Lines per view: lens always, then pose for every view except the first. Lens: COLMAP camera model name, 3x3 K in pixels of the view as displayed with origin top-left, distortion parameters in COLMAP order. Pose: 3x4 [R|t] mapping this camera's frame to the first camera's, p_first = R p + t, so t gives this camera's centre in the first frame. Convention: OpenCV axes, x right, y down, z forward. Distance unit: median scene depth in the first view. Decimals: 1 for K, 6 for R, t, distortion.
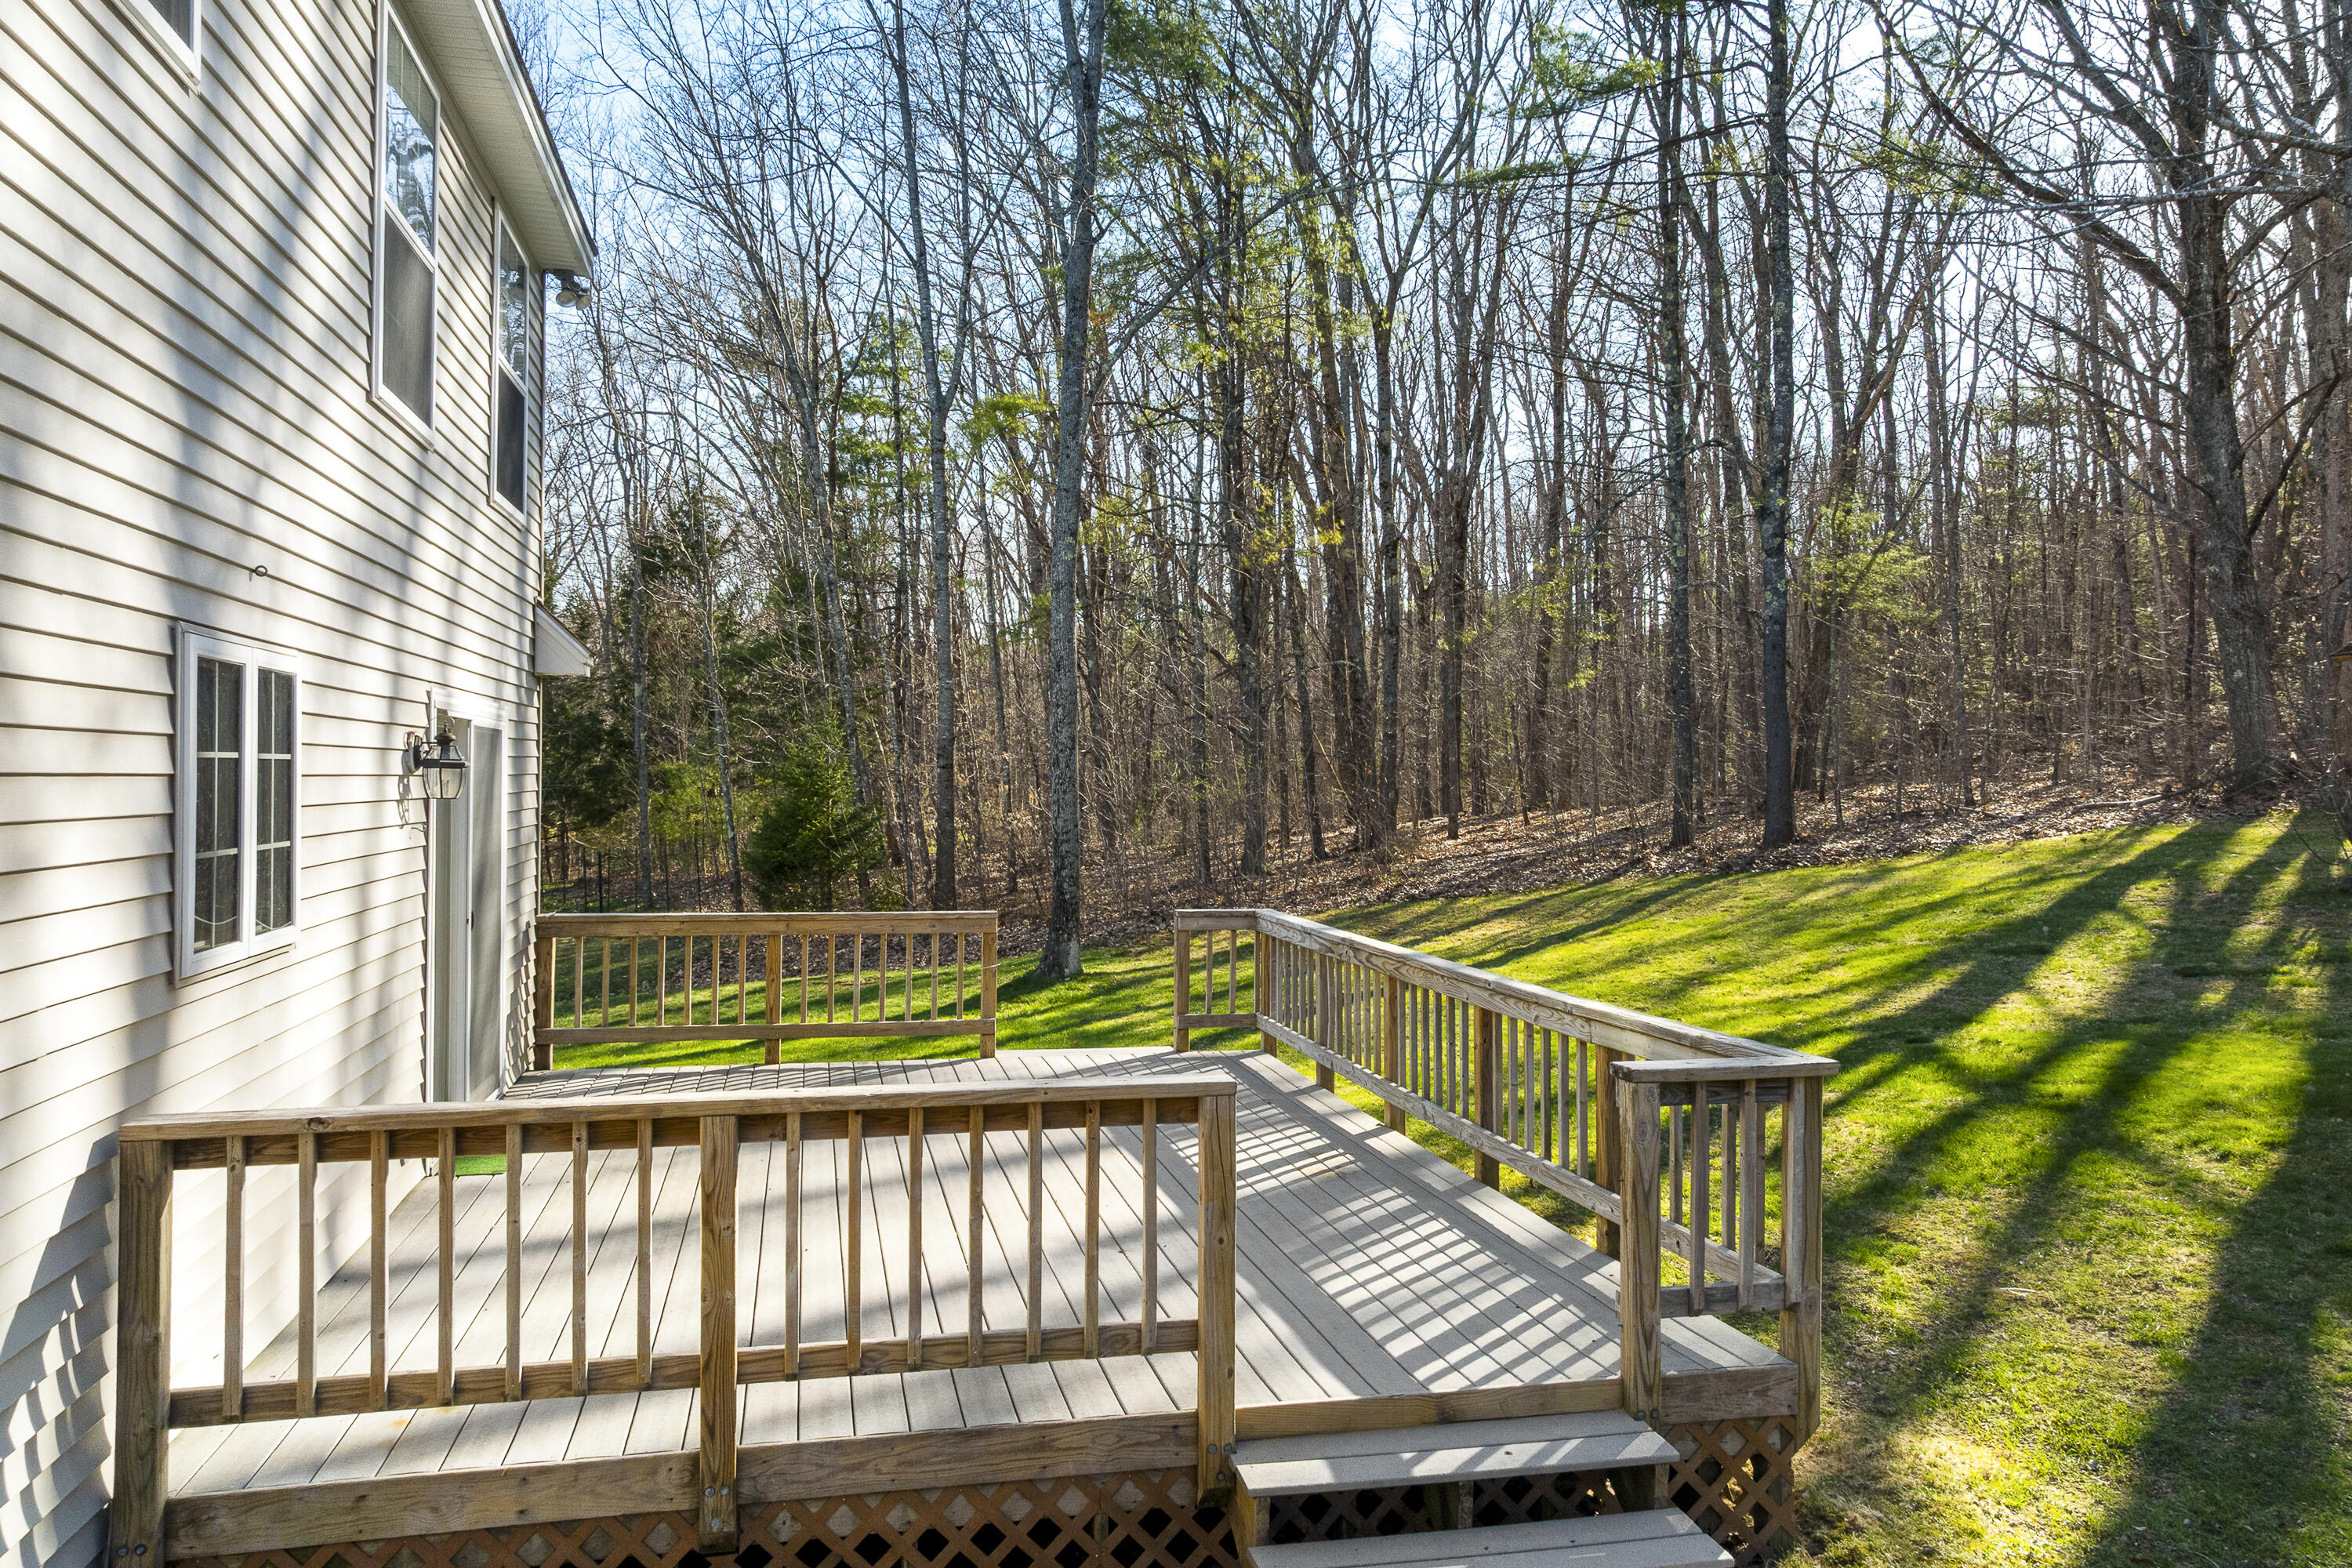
lens RADIAL K [[1719.9, 0, 1183.0], [0, 1719.9, 767.2], [0, 0, 1]] dist [-0.006788, 0.005586]
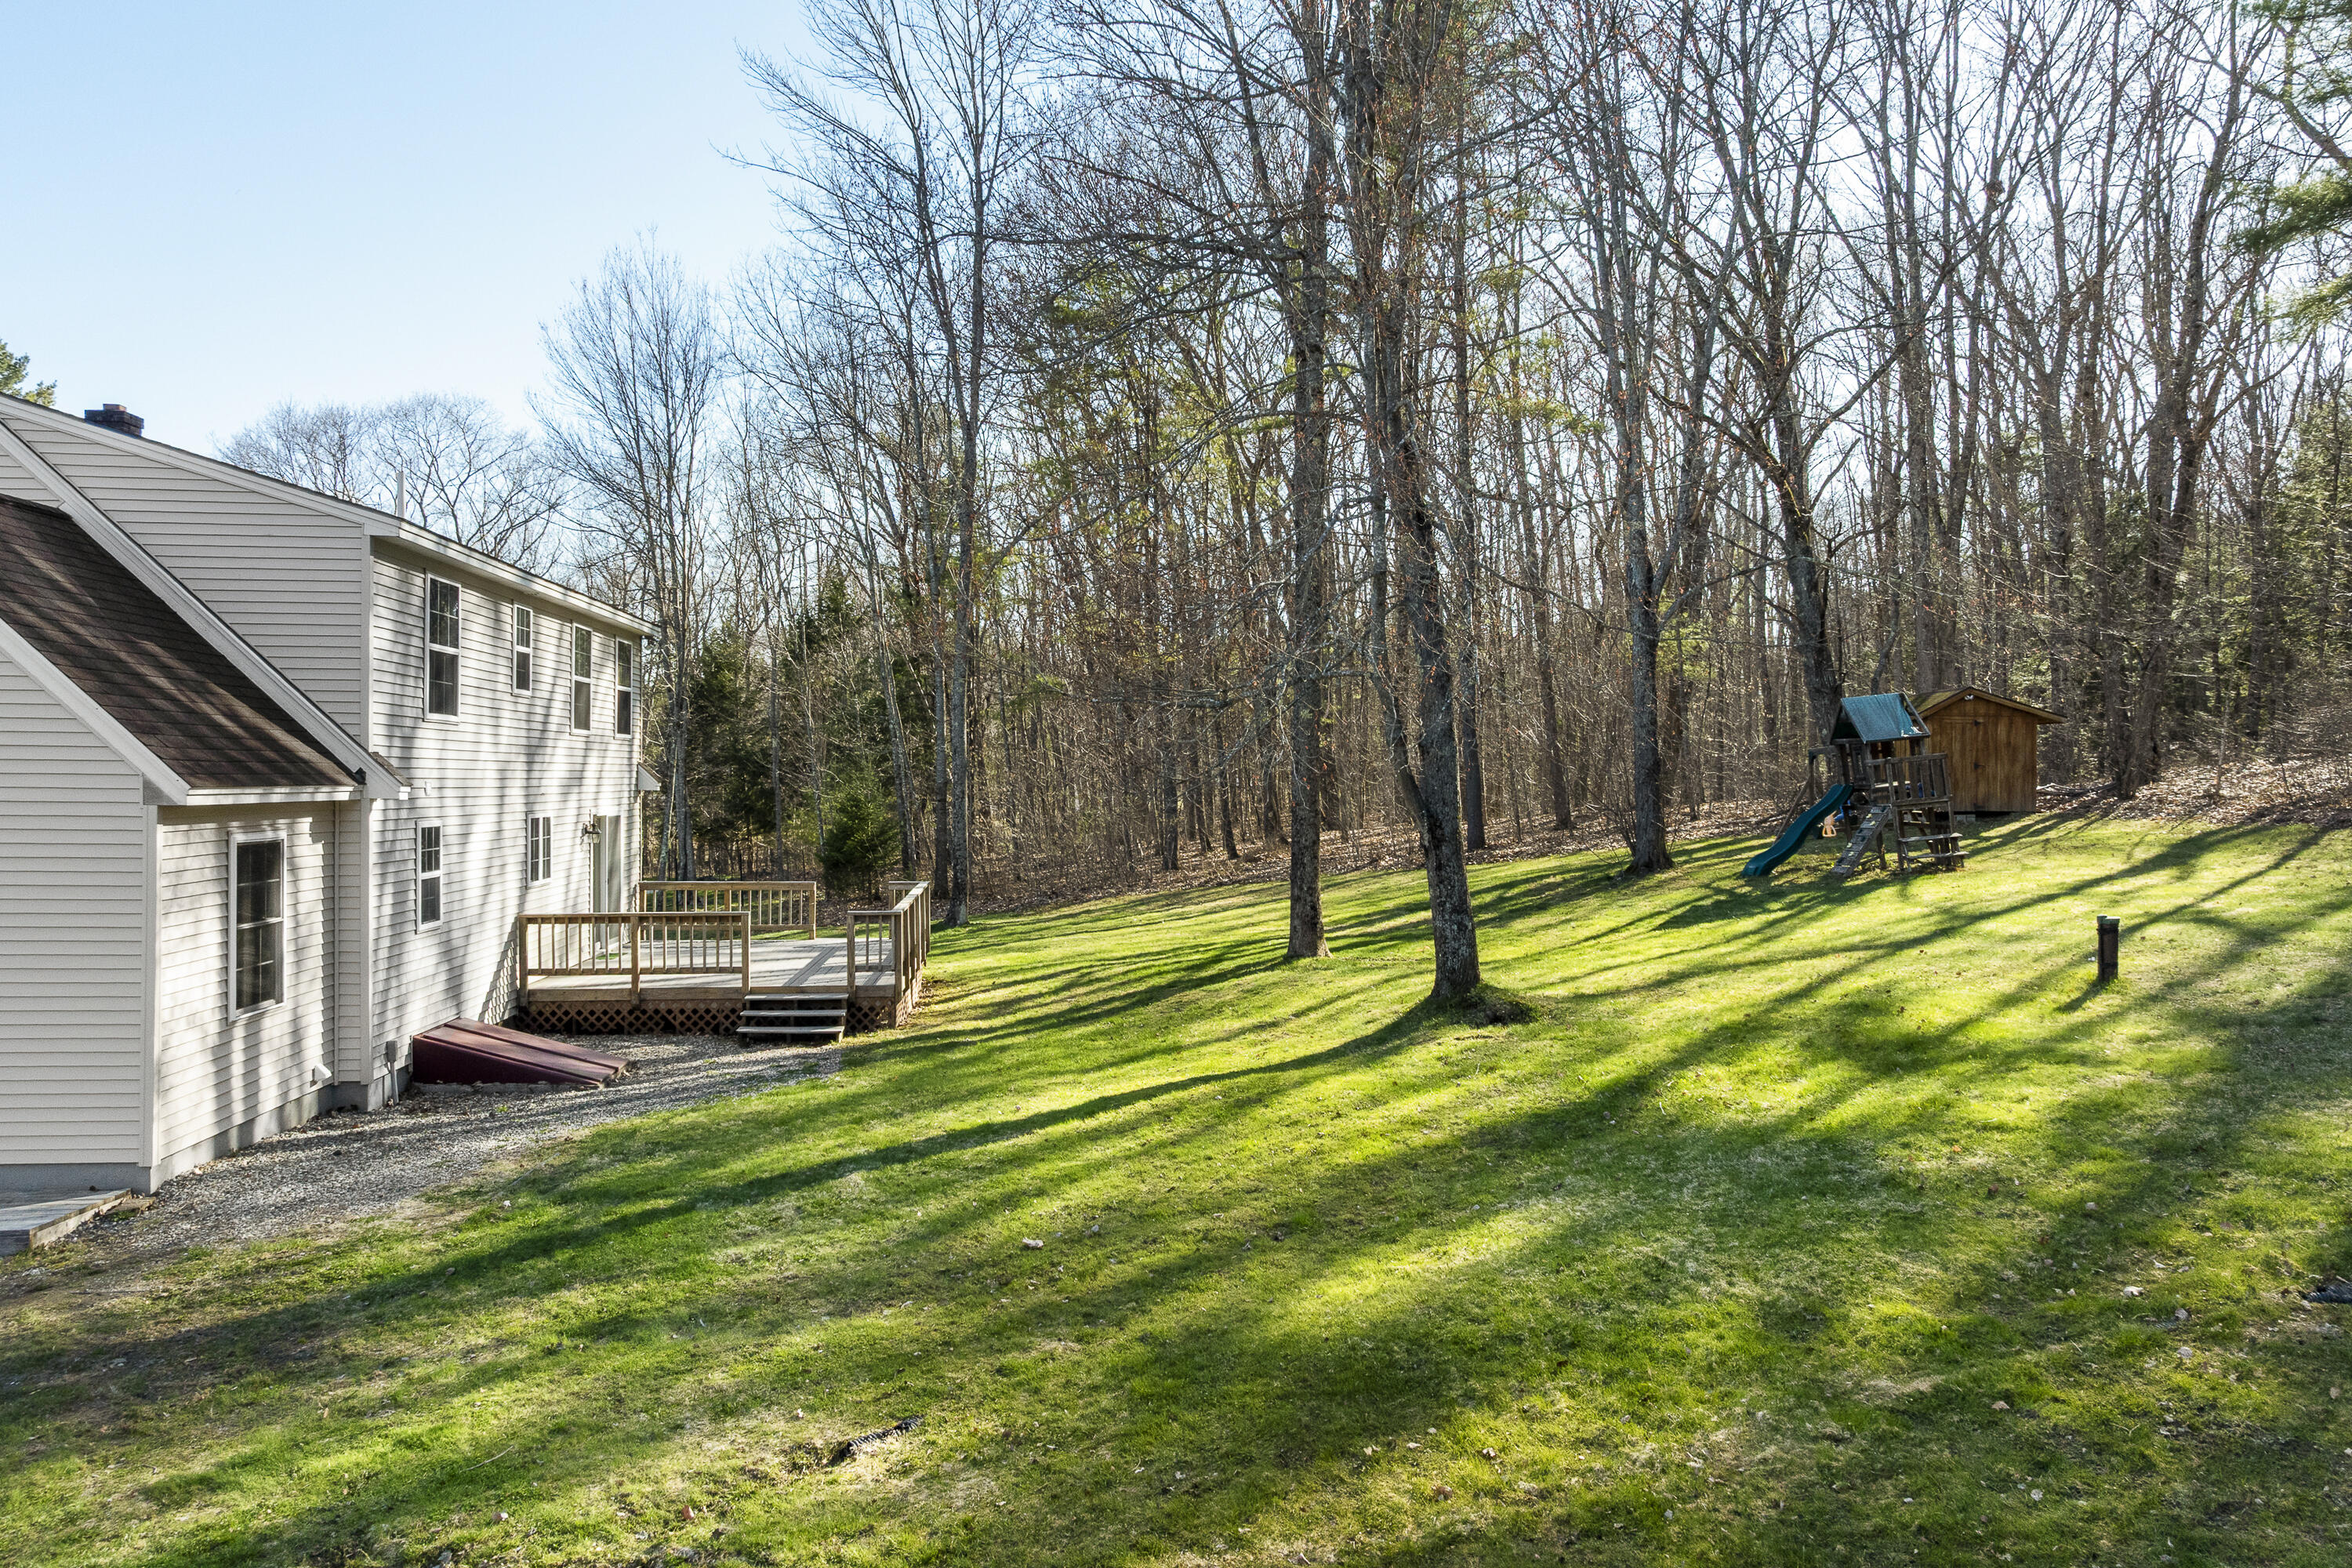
lens RADIAL K [[1719.9, 0, 1192.4], [0, 1719.9, 788.0], [0, 0, 1]] dist [-0.006788, 0.005586]
pose [[0.992303, 0.003353, -0.123785, 1.628927], [-0.001584, 0.999895, 0.014387, -0.199217], [0.123820, -0.014080, 0.992205, -3.107218]]
